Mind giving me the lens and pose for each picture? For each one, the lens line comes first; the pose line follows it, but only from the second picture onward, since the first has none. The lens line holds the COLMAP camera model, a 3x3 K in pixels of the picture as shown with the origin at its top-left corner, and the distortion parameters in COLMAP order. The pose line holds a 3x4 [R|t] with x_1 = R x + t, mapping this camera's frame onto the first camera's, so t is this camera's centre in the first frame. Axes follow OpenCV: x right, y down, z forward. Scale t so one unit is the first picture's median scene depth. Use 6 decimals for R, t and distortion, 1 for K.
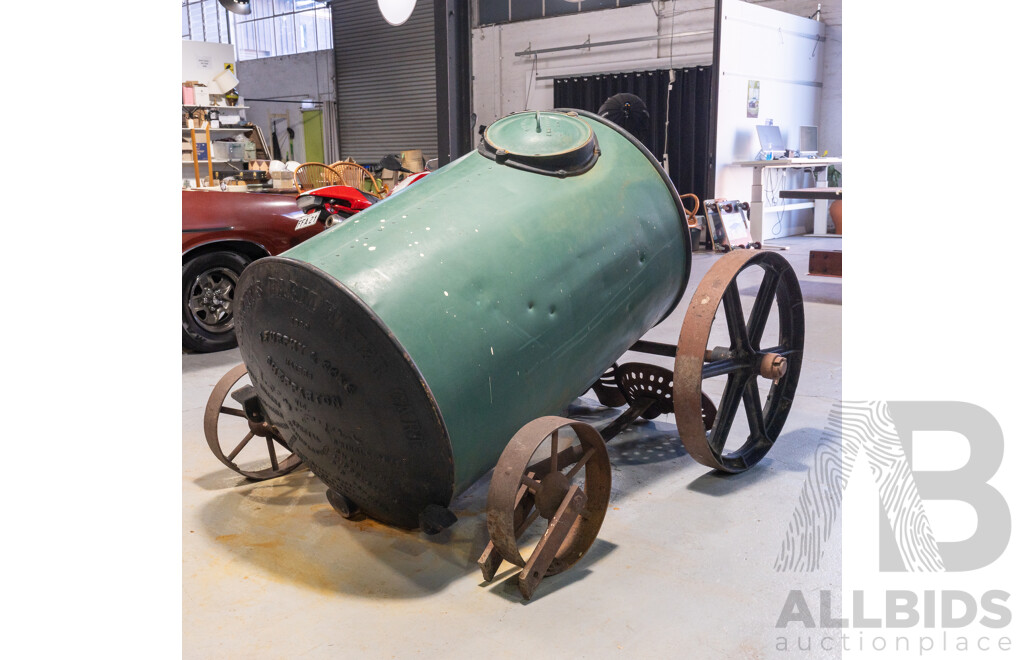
lens RADIAL K [[963.5, 0, 512.0], [0, 963.5, 330.0], [0, 0, 1]] dist [0.004113, 0.004787]
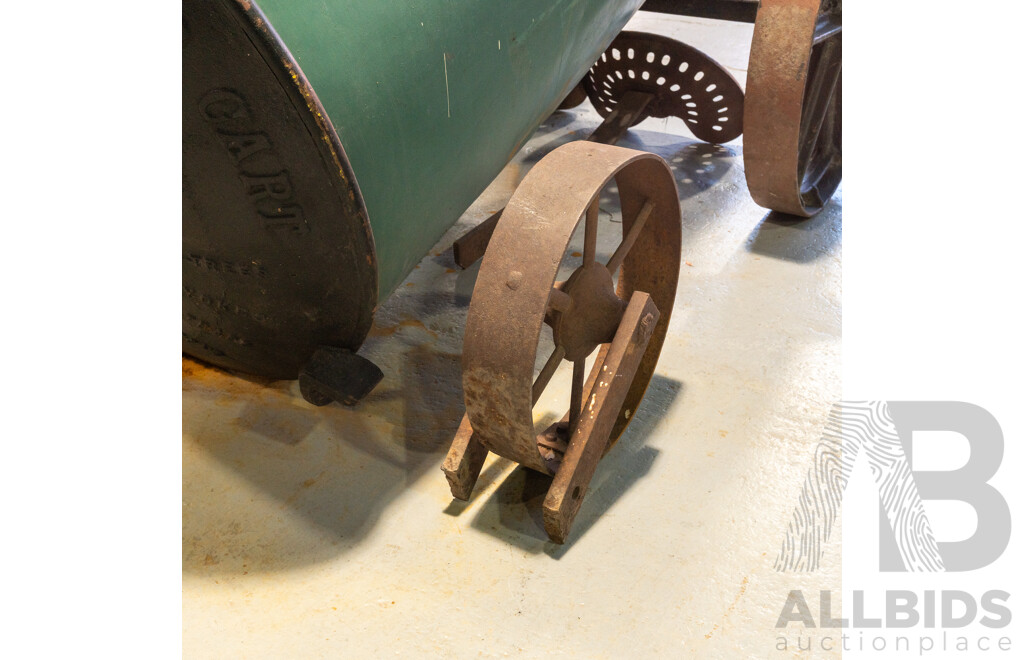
lens RADIAL K [[963.5, 0, 512.0], [0, 963.5, 330.0], [0, 0, 1]] dist [0.004113, 0.004787]
pose [[0.980490, -0.077204, 0.180775, -0.074864], [0.018019, 0.951072, 0.308444, 0.032328], [-0.195743, -0.299168, 0.933907, 0.537593]]
